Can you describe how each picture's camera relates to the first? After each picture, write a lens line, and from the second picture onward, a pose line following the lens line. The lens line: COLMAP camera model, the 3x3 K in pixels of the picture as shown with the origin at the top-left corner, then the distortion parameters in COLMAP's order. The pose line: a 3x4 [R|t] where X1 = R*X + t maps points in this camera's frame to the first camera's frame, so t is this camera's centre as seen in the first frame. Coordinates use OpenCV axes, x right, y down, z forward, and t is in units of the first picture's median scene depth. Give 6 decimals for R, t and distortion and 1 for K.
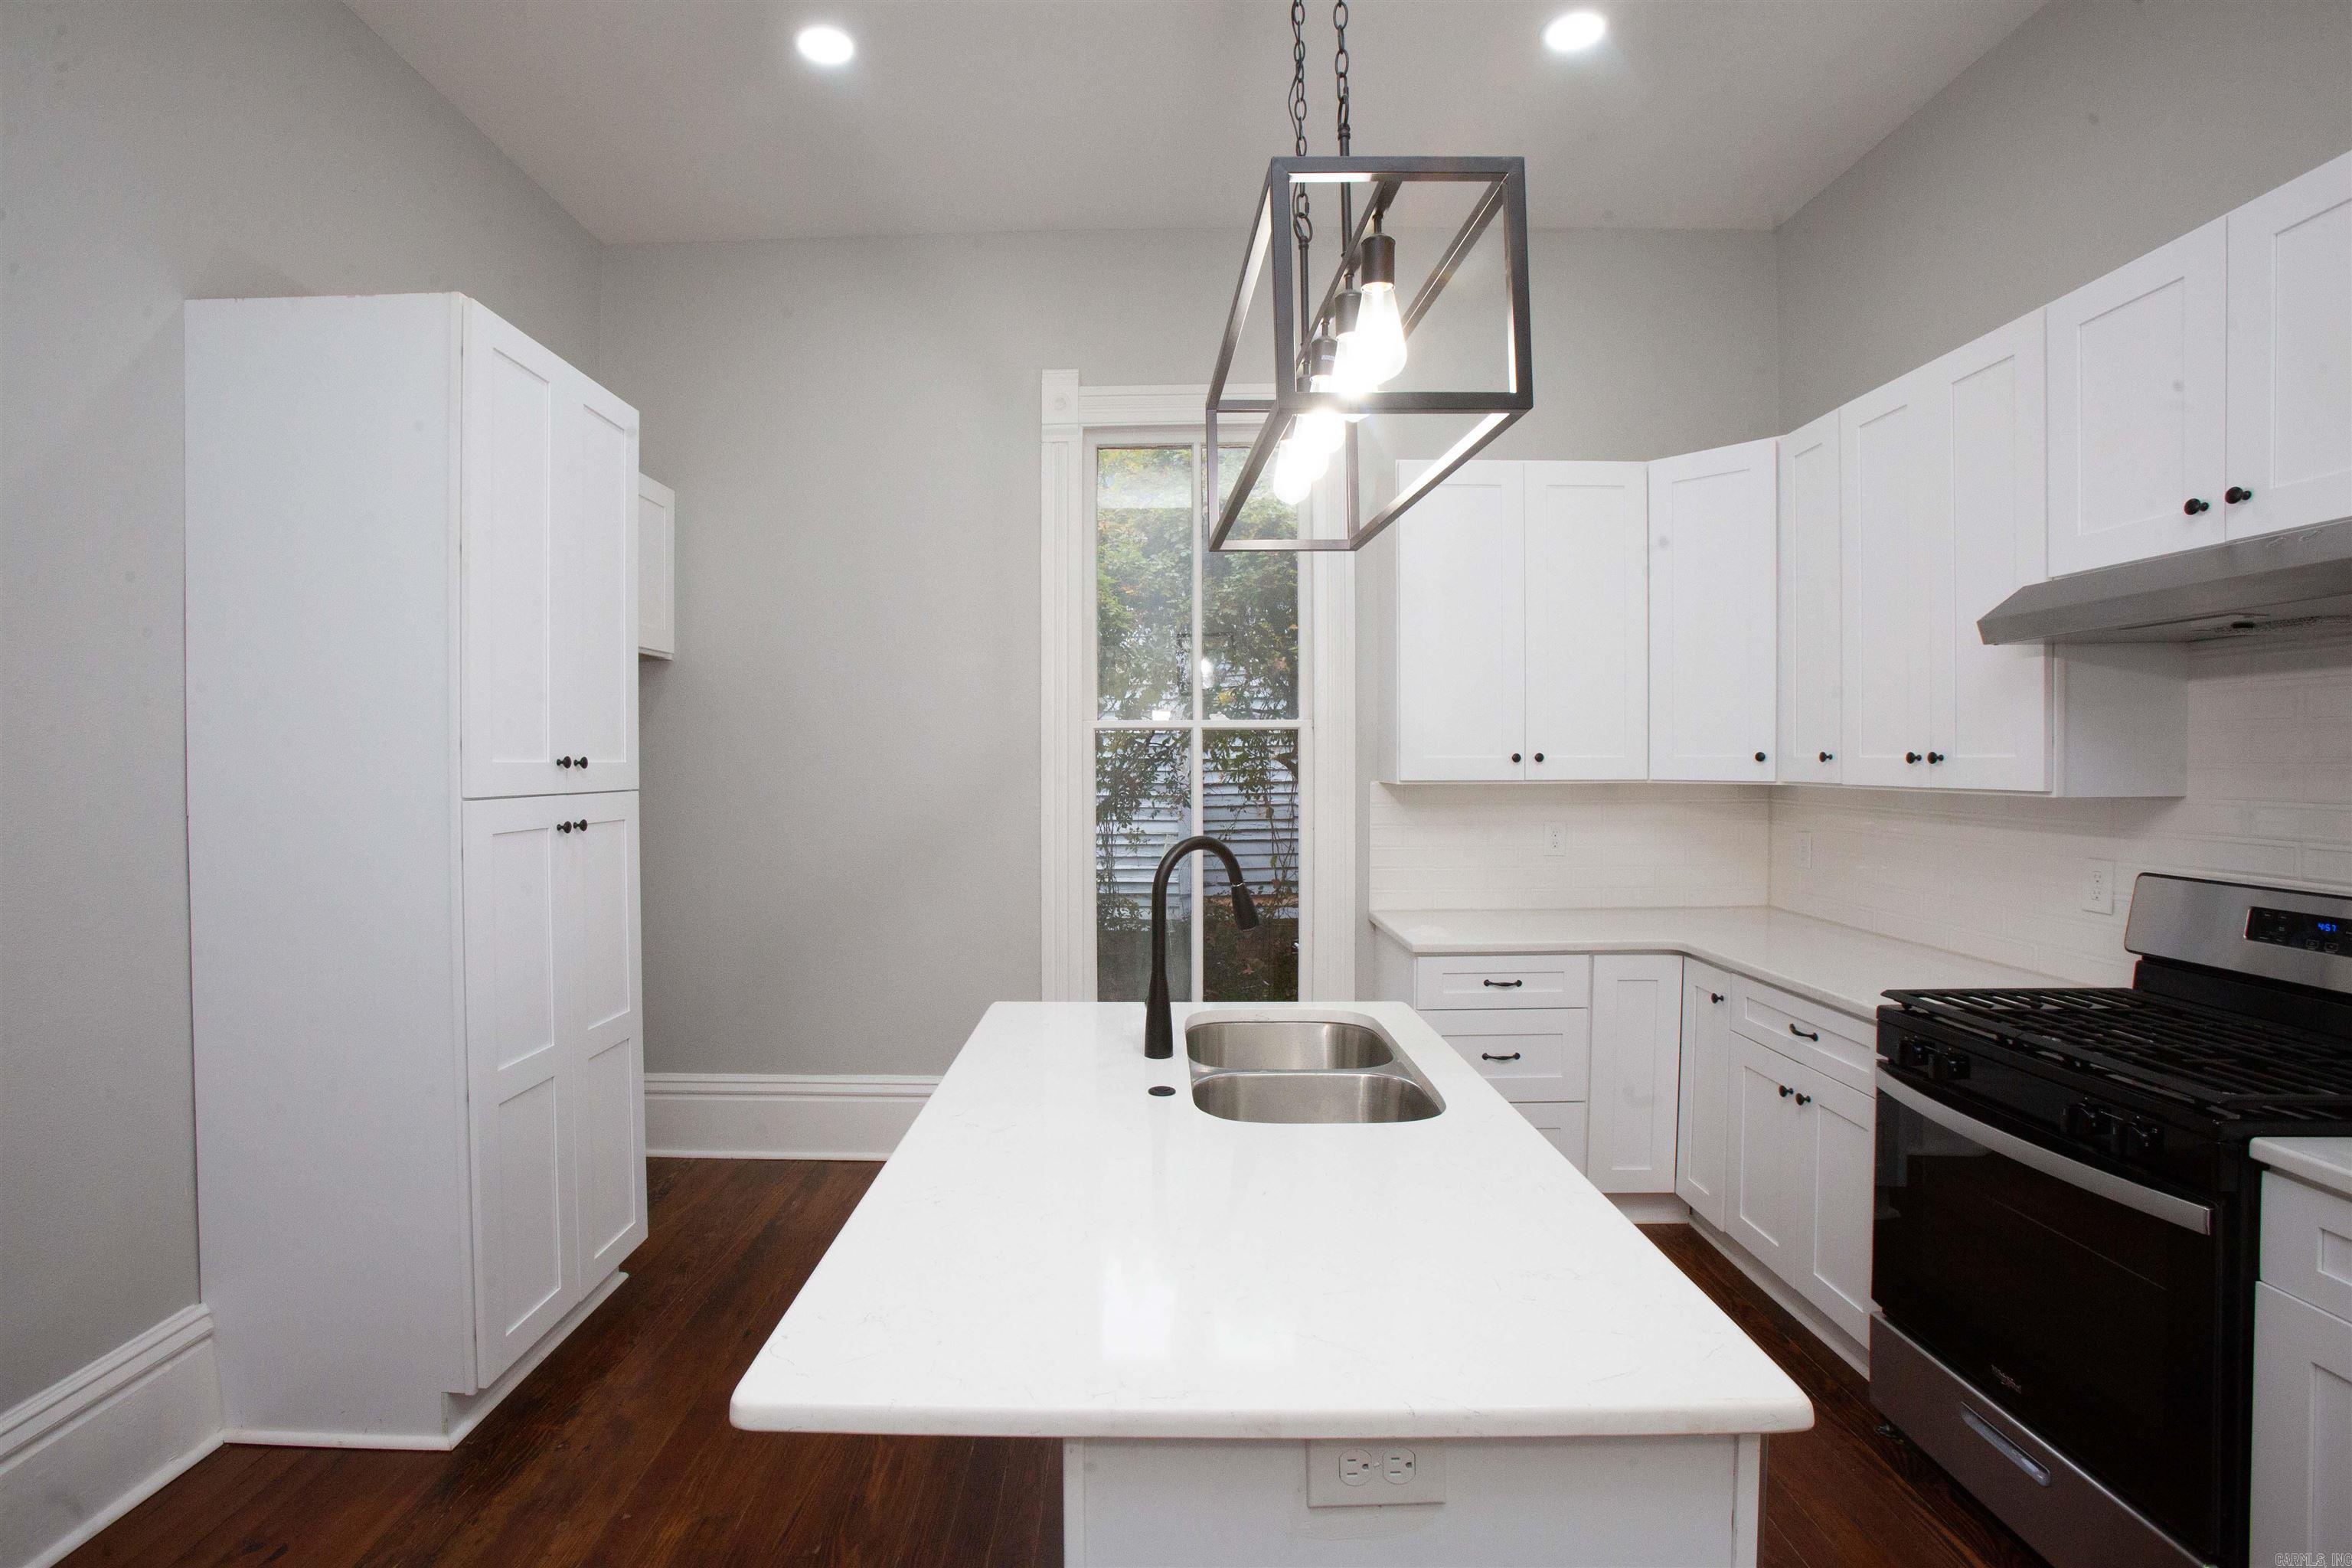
lens RADIAL K [[1100.2, 0, 1172.2], [0, 1100.2, 764.6], [0, 0, 1]] dist [-0.044158, 0.012802]
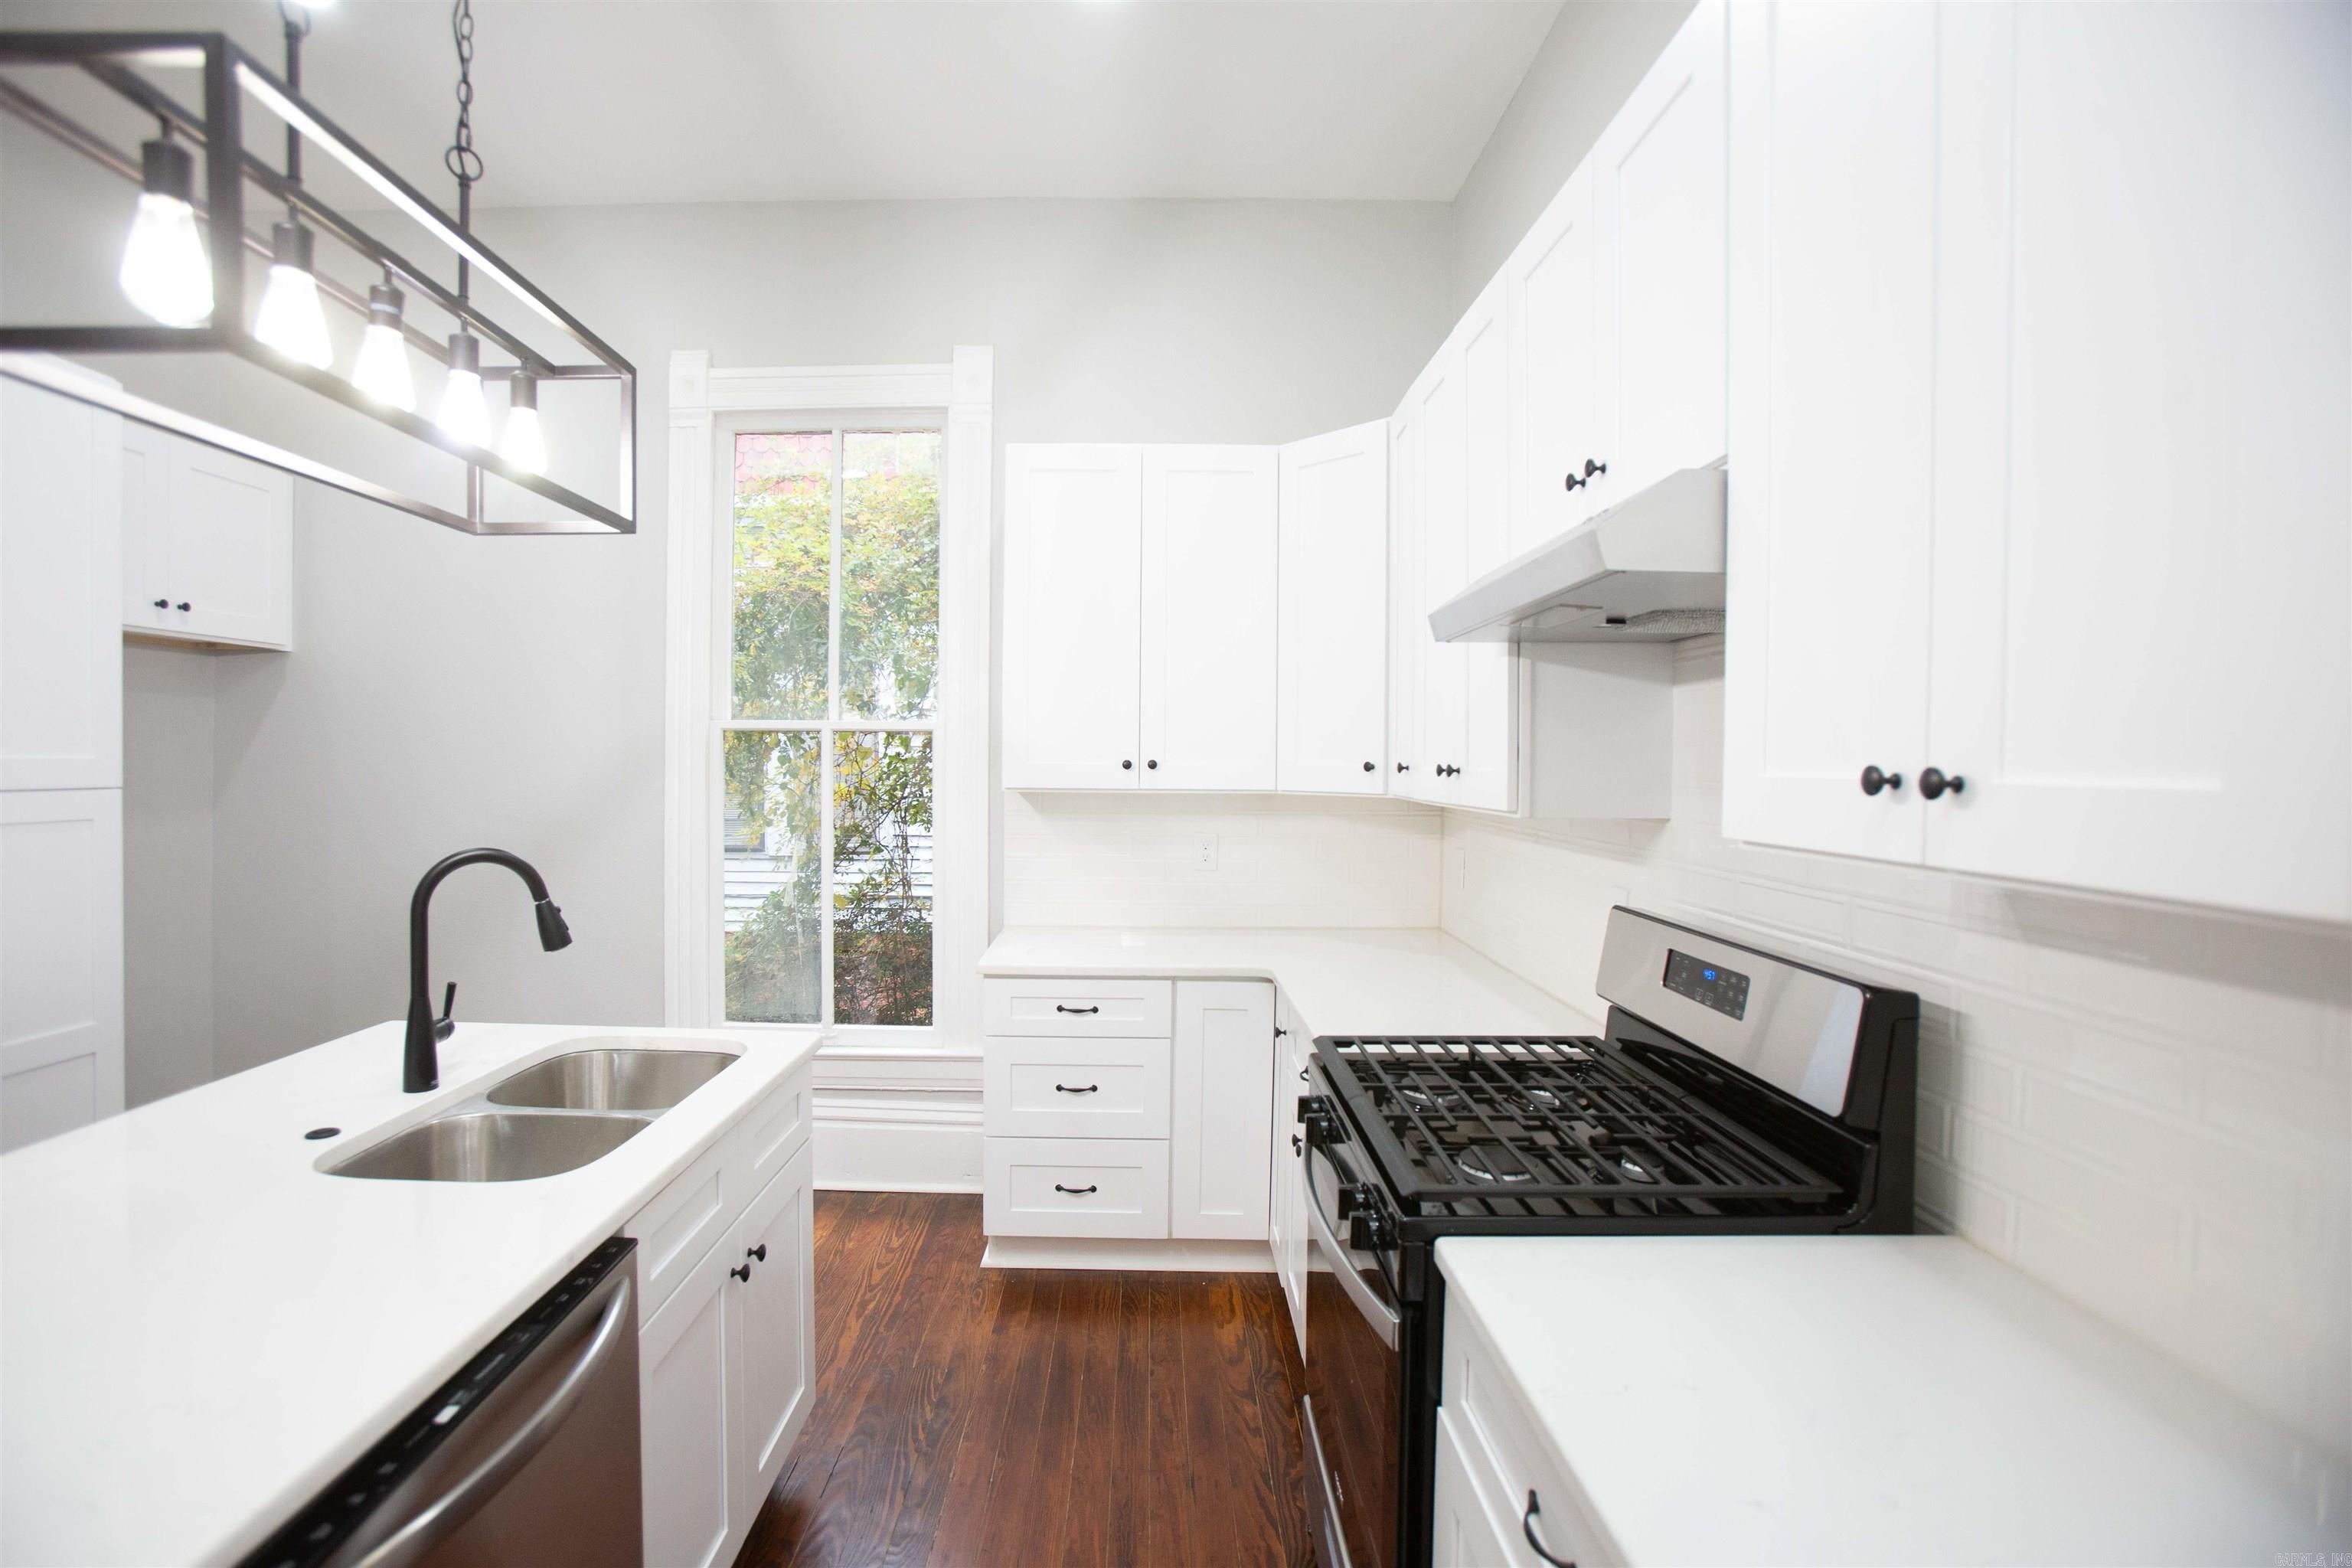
lens RADIAL K [[1100.2, 0, 1209.3], [0, 1100.2, 752.6], [0, 0, 1]] dist [-0.044158, 0.012802]
pose [[0.999573, 0.014849, -0.025157, 0.404334], [-0.015284, 0.999736, -0.017178, -0.000800], [0.024896, 0.017555, 0.999536, 0.074299]]
